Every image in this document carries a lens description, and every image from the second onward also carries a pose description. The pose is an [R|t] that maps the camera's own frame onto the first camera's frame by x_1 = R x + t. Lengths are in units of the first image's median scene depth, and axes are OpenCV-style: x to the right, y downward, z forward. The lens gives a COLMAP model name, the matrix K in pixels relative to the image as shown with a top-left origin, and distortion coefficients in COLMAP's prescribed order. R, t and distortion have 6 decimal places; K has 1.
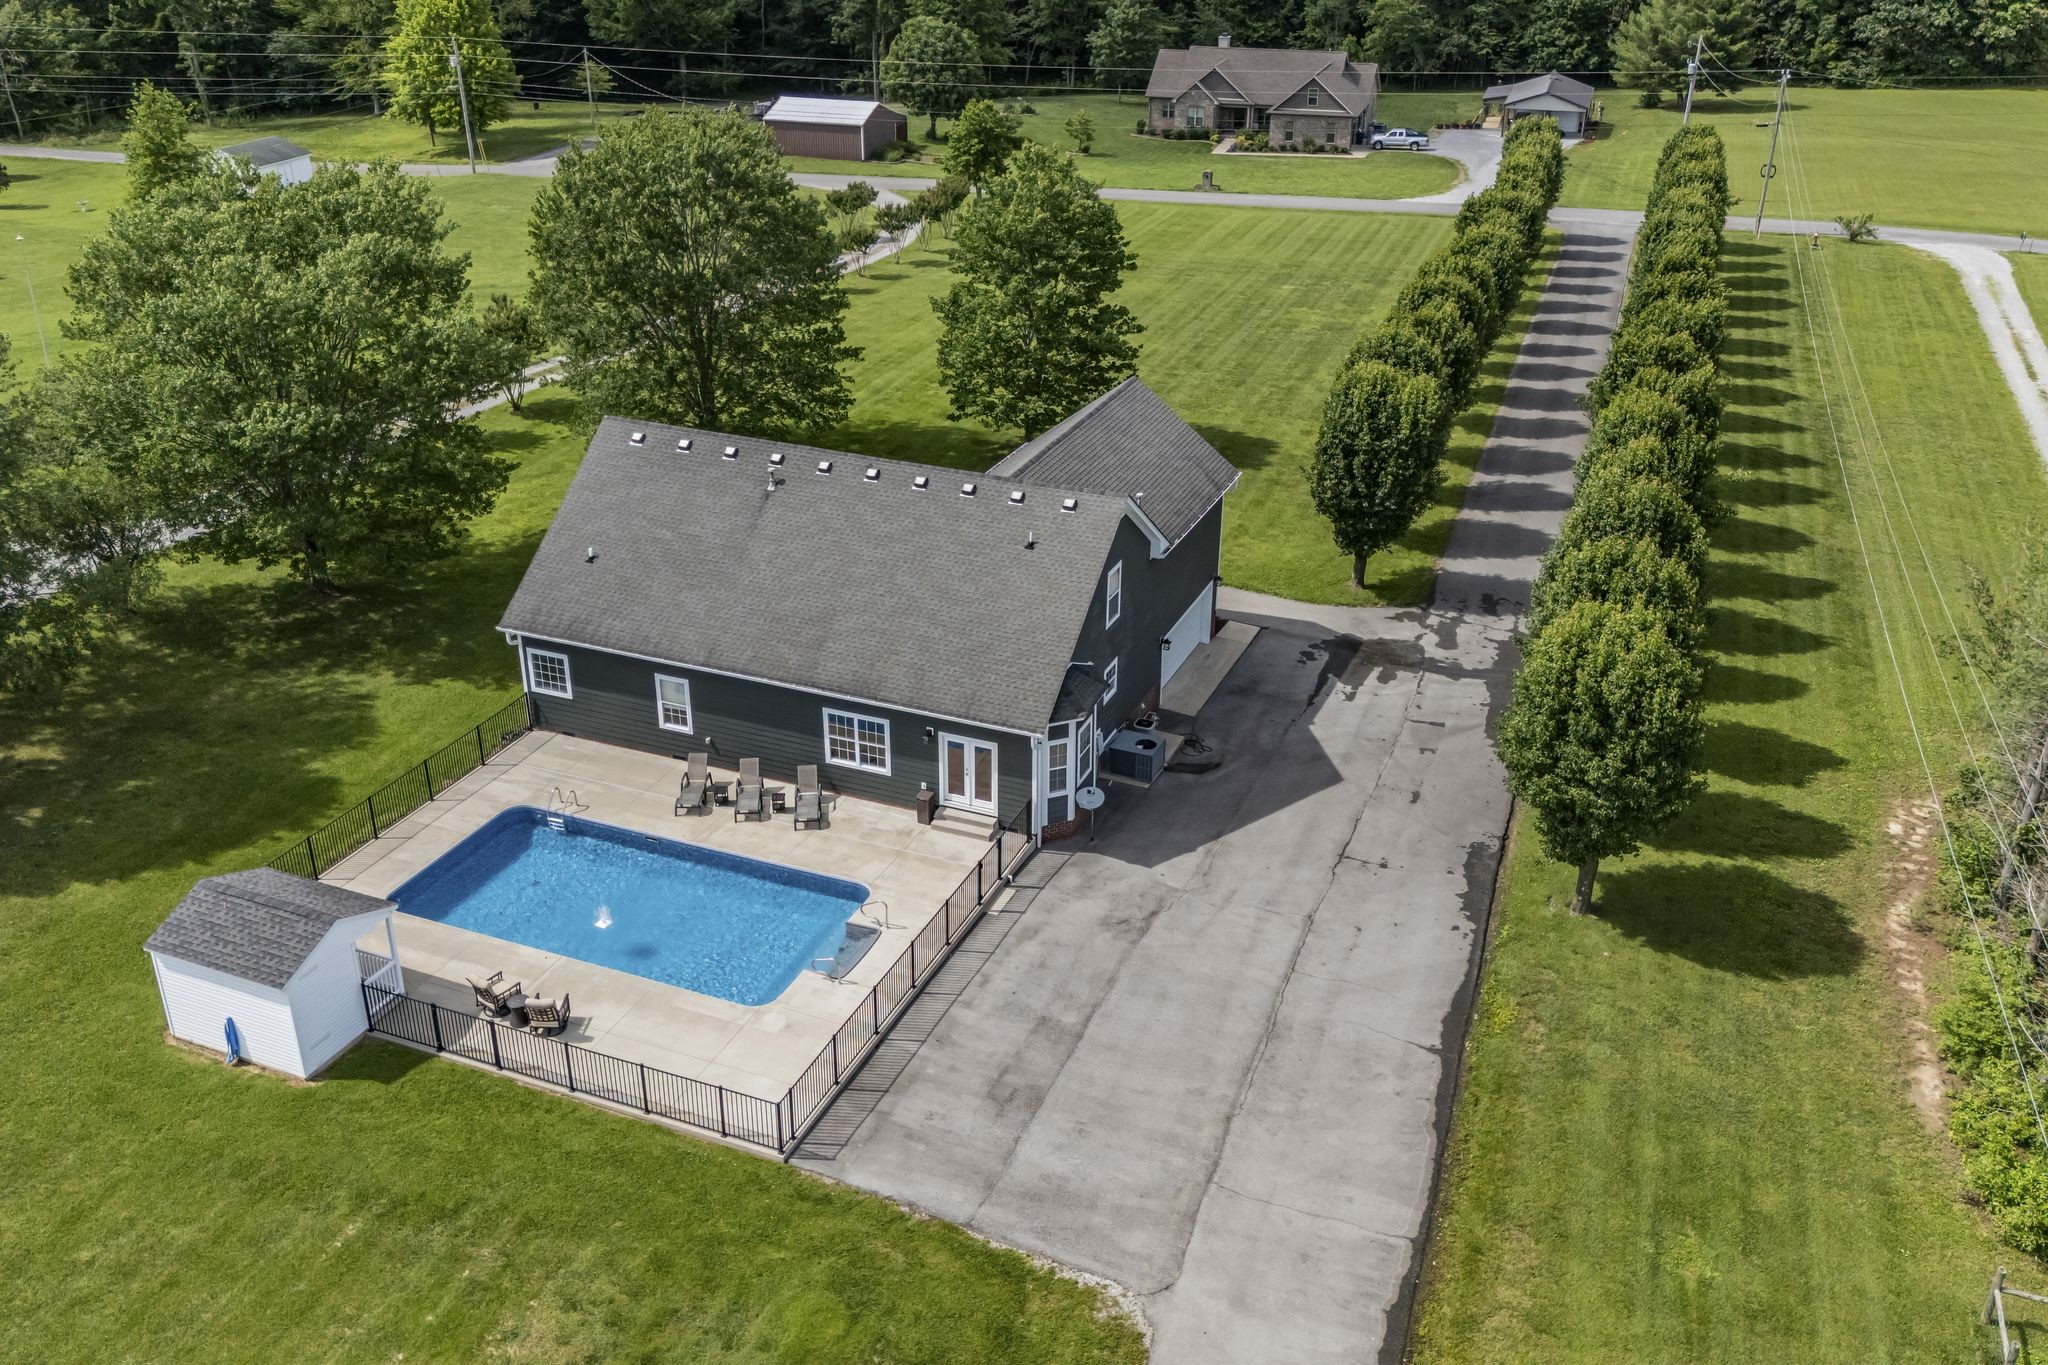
lens RADIAL K [[1738.0, 0, 1038.9], [0, 1738.0, 681.5], [0, 0, 1]] dist [0.077845, -0.024160]
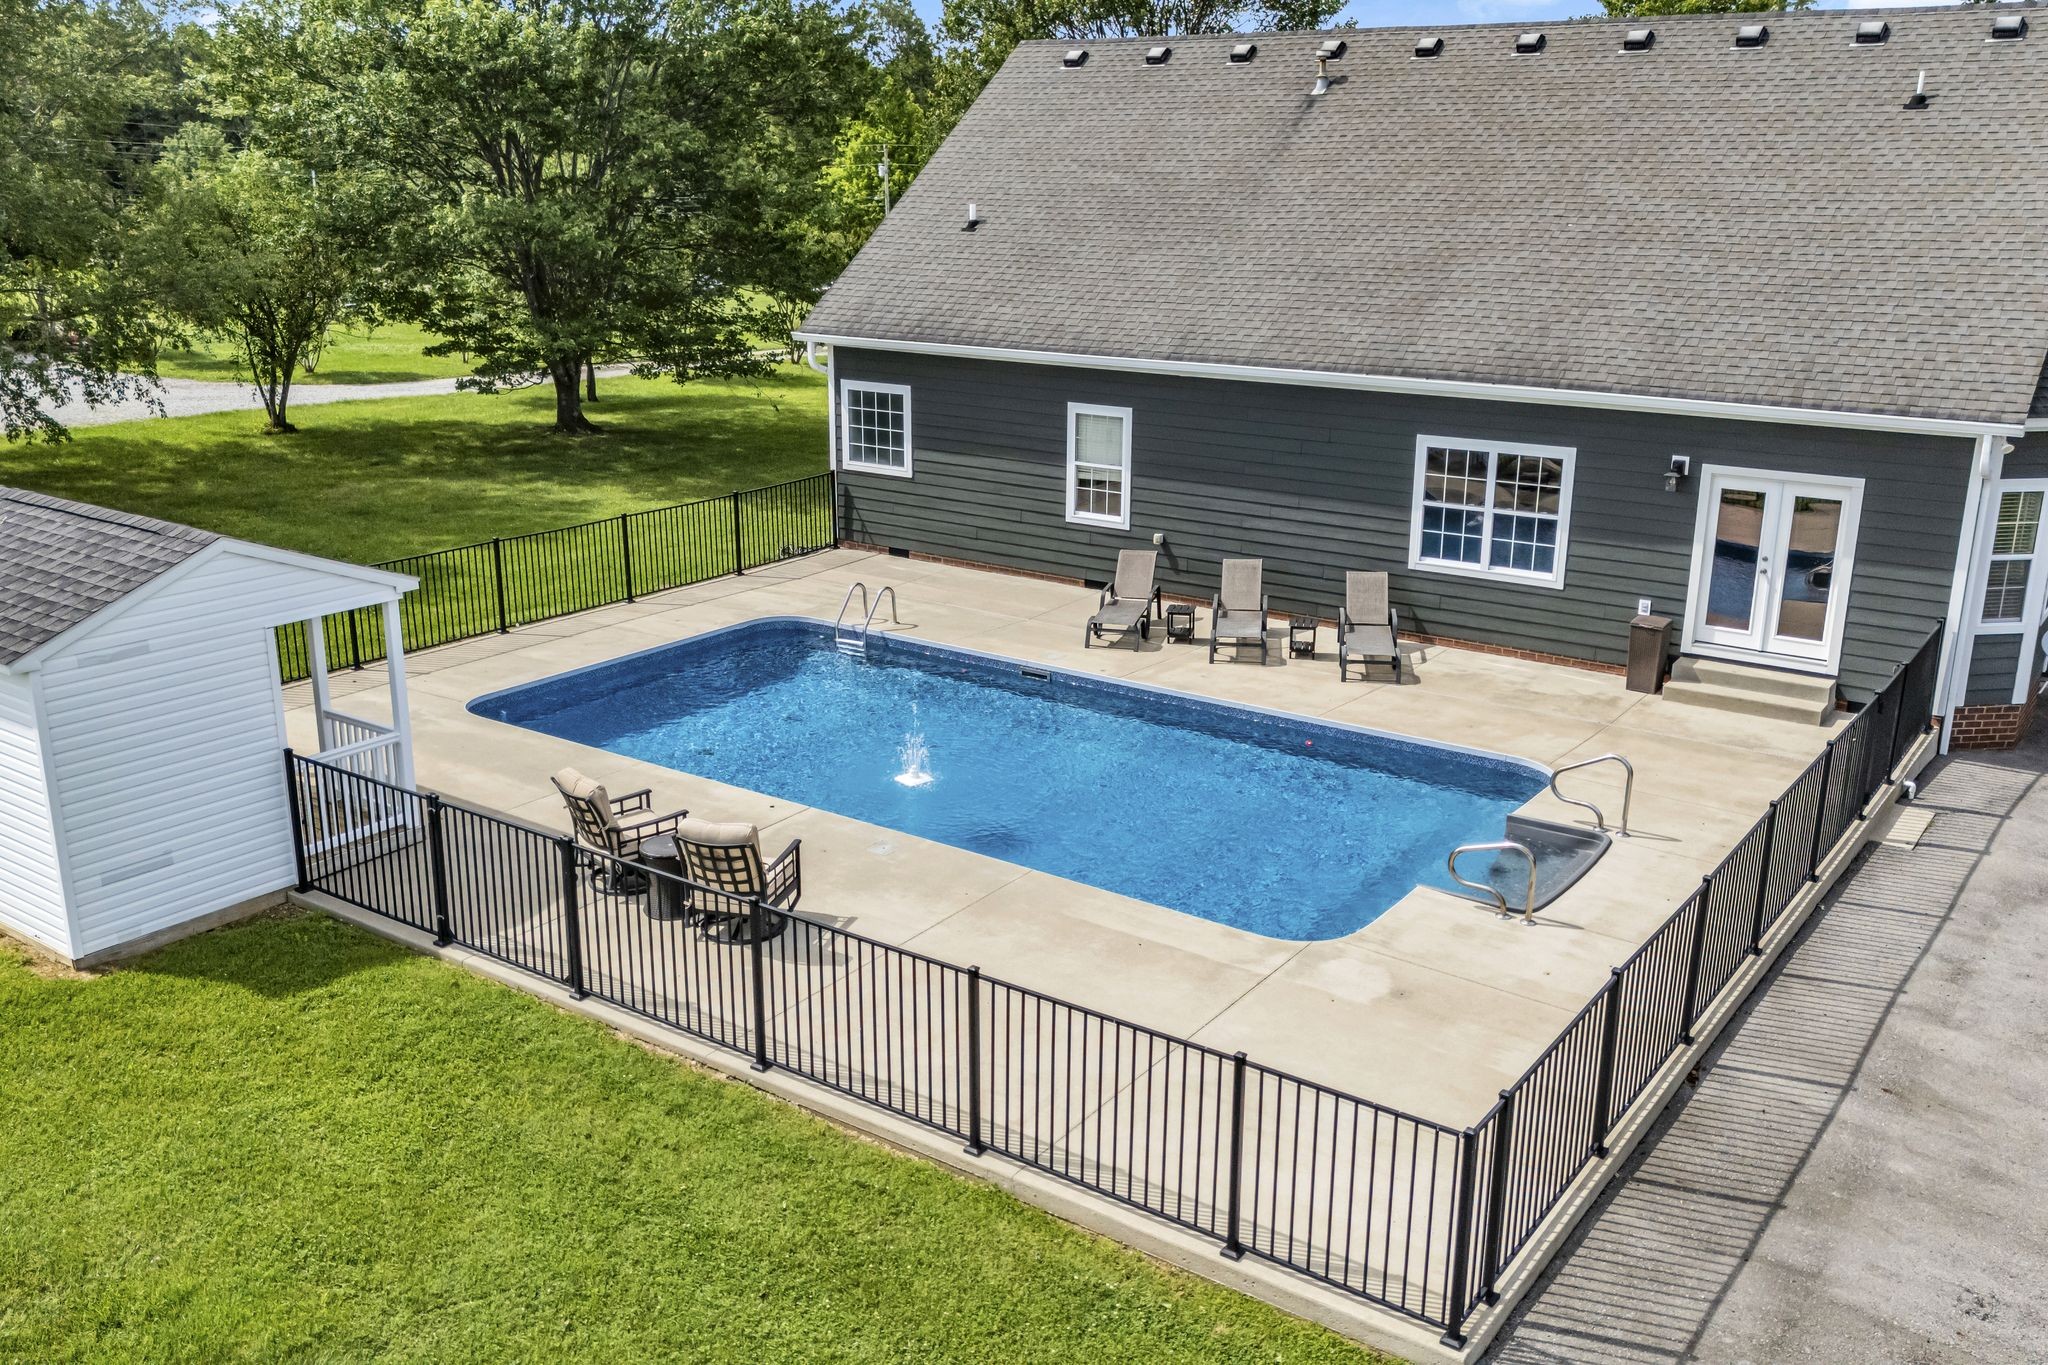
lens RADIAL K [[1738.0, 0, 1040.4], [0, 1738.0, 698.0], [0, 0, 1]] dist [0.077845, -0.024160]
pose [[0.975331, 0.063210, -0.211503, -0.120316], [-0.098076, 0.982451, -0.158655, 0.168970], [0.197762, 0.175484, 0.964415, 0.545875]]
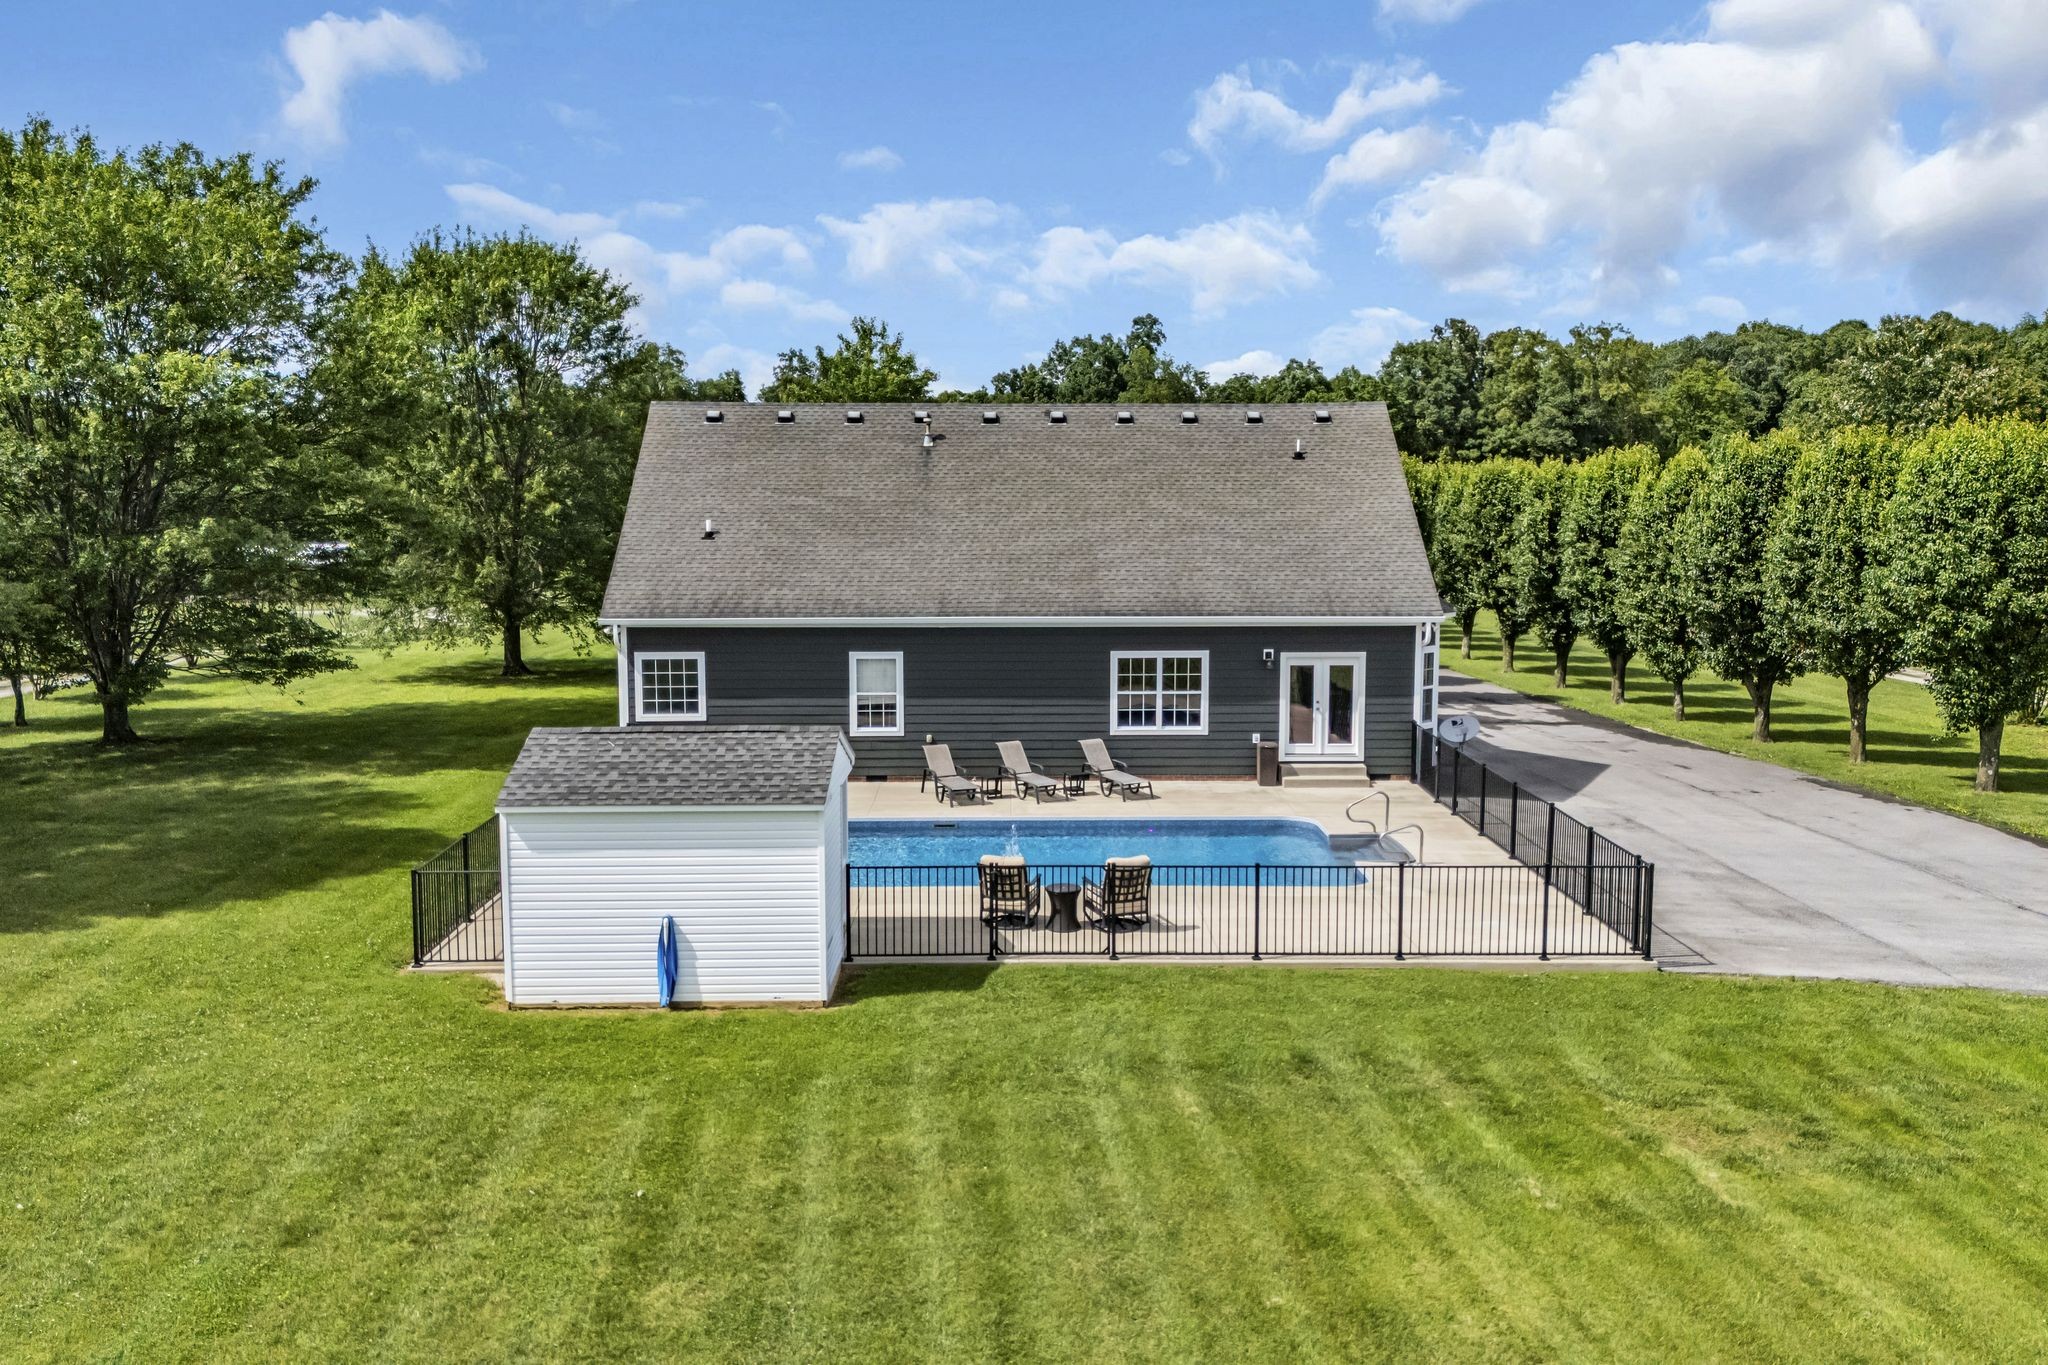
lens RADIAL K [[1738.0, 0, 1020.6], [0, 1738.0, 671.0], [0, 0, 1]] dist [0.077845, -0.024160]
pose [[0.915131, -0.051216, 0.399890, -0.462530], [0.188059, 0.931602, -0.311050, 0.249711], [-0.356608, 0.359854, 0.862169, 0.374885]]
